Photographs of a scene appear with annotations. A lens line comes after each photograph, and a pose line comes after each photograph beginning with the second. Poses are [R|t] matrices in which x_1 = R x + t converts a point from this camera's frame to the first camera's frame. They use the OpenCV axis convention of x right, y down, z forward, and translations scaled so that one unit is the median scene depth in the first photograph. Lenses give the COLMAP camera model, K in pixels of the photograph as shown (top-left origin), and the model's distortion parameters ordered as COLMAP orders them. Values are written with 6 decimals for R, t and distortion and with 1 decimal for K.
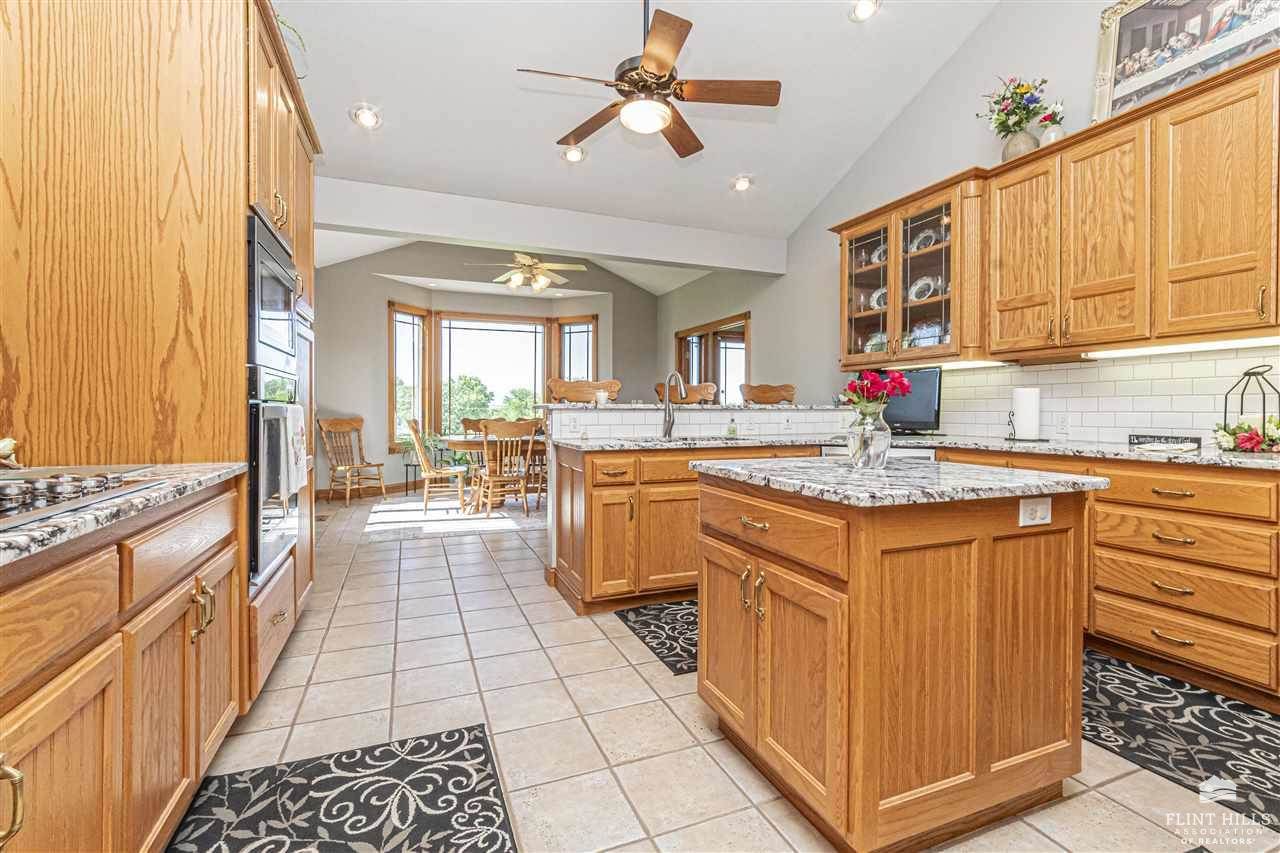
lens RADIAL K [[565.6, 0, 654.5], [0, 565.6, 416.3], [0, 0, 1]] dist [-0.004015, 0.004357]
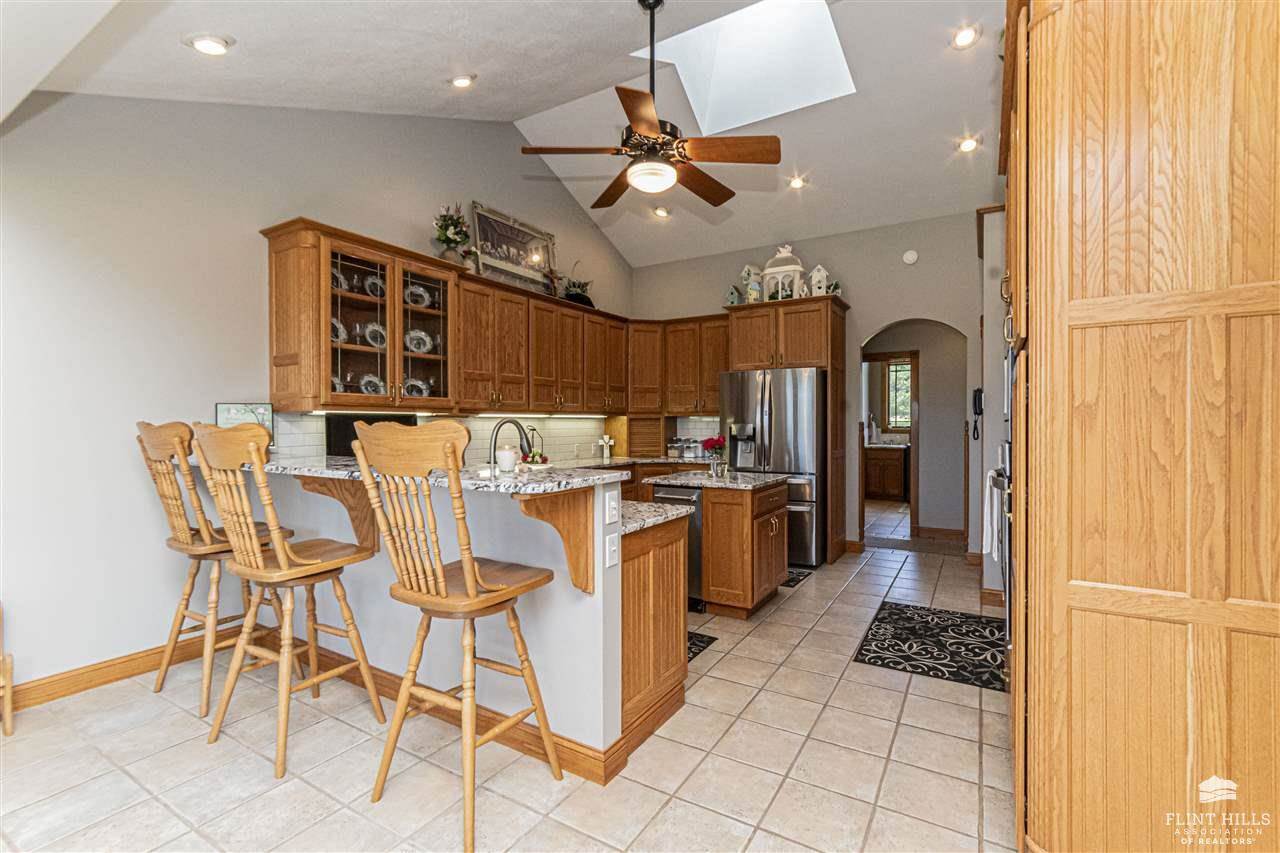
lens RADIAL K [[565.6, 0, 647.8], [0, 565.6, 429.5], [0, 0, 1]] dist [-0.004015, 0.004357]
pose [[-0.585297, -0.007877, 0.810781, -0.878607], [0.009201, 0.999824, 0.016356, -0.094501], [-0.810767, 0.017033, -0.585122, 1.681908]]
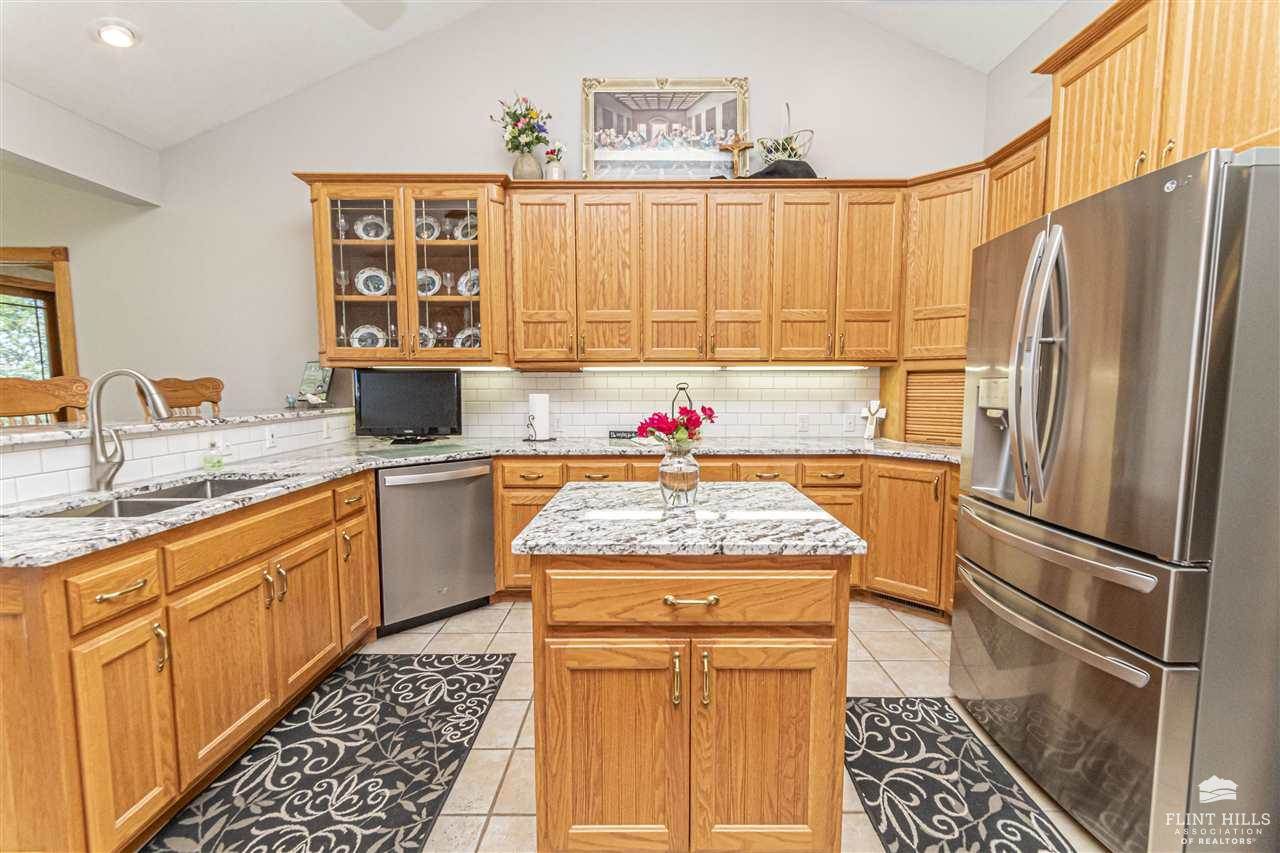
lens RADIAL K [[565.6, 0, 647.8], [0, 565.6, 436.6], [0, 0, 1]] dist [-0.004015, 0.004357]
pose [[0.390813, -0.085439, 0.916496, -0.339463], [0.009981, 0.996018, 0.088596, -0.072733], [-0.920416, -0.025477, 0.390110, 0.422675]]
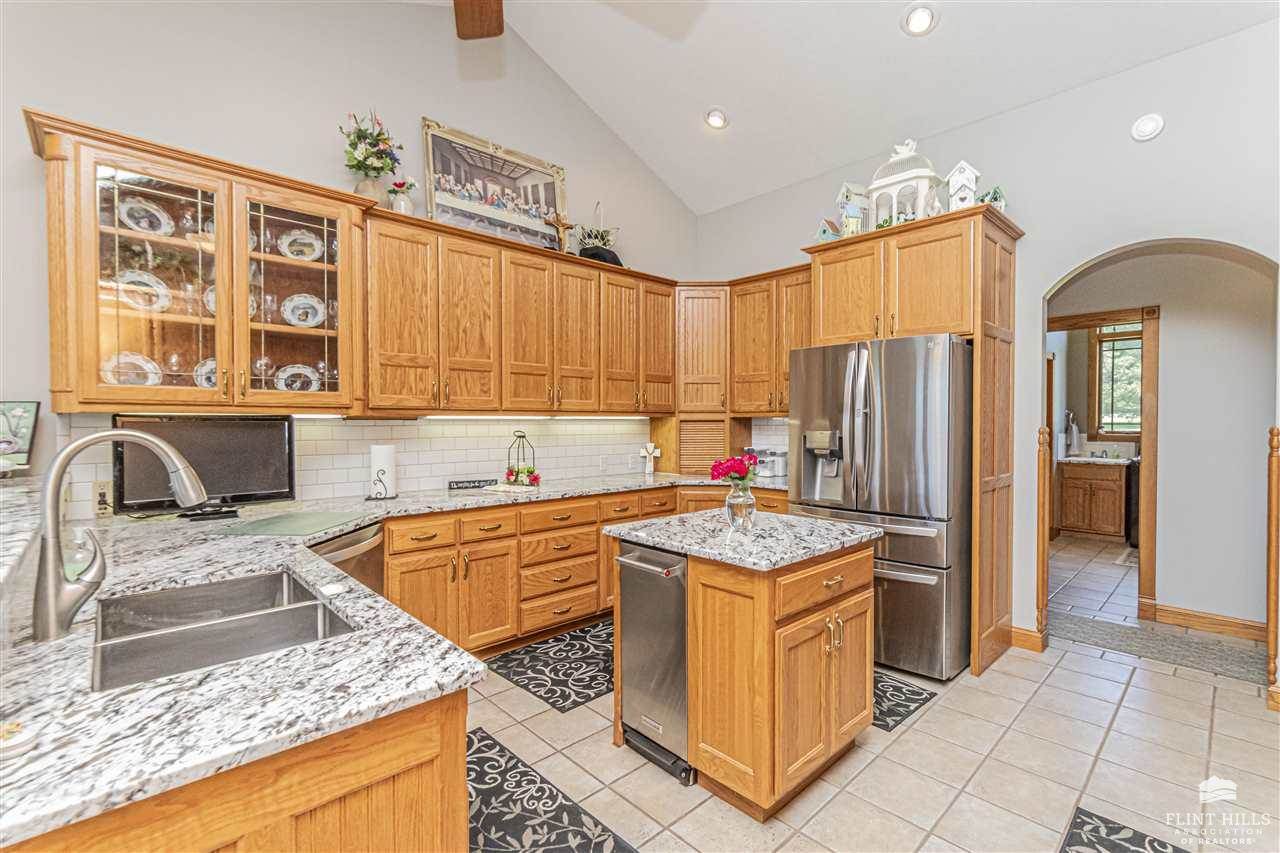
lens RADIAL K [[565.6, 0, 660.4], [0, 565.6, 434.3], [0, 0, 1]] dist [-0.004015, 0.004357]
pose [[-0.357240, -0.020082, 0.933797, -0.503536], [0.008751, 0.999653, 0.024846, -0.103104], [-0.933971, 0.017048, -0.356941, 1.049193]]
